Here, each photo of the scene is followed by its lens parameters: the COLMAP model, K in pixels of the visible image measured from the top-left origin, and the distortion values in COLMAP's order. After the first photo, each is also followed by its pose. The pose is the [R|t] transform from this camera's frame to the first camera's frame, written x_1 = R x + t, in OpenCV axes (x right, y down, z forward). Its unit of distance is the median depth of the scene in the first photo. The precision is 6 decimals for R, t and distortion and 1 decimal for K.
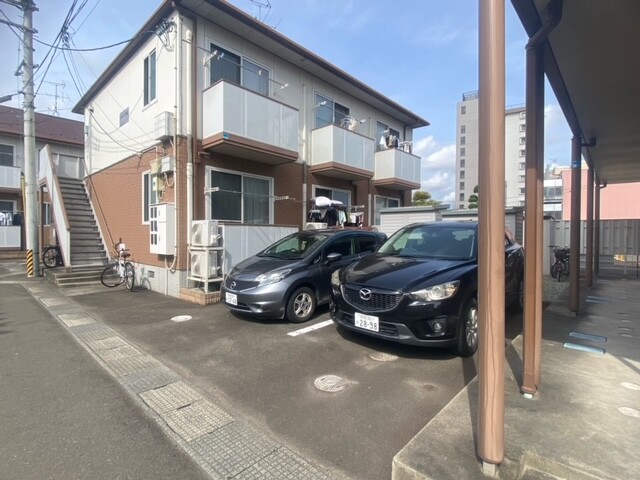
lens RADIAL K [[322.6, 0, 320.7], [0, 322.6, 238.9], [0, 0, 1]] dist [-0.002050, -0.008539]
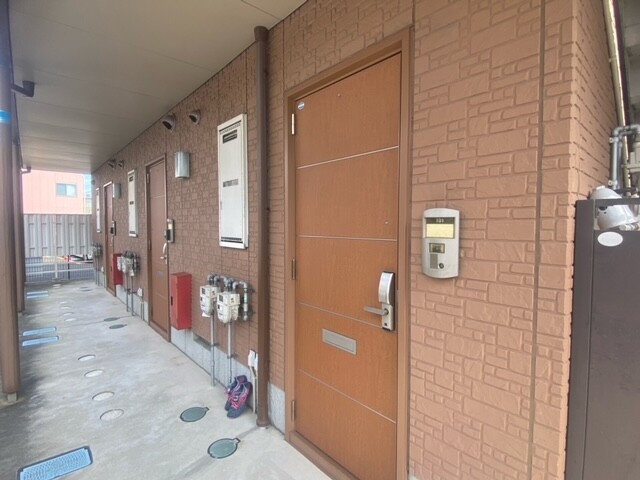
lens RADIAL K [[322.6, 0, 319.9], [0, 322.6, 242.7], [0, 0, 1]] dist [-0.002050, -0.008539]
pose [[0.078267, -0.046462, 0.995849, 0.478194], [0.022850, 0.998735, 0.044801, -0.023359], [-0.996671, 0.019249, 0.079230, 0.720660]]
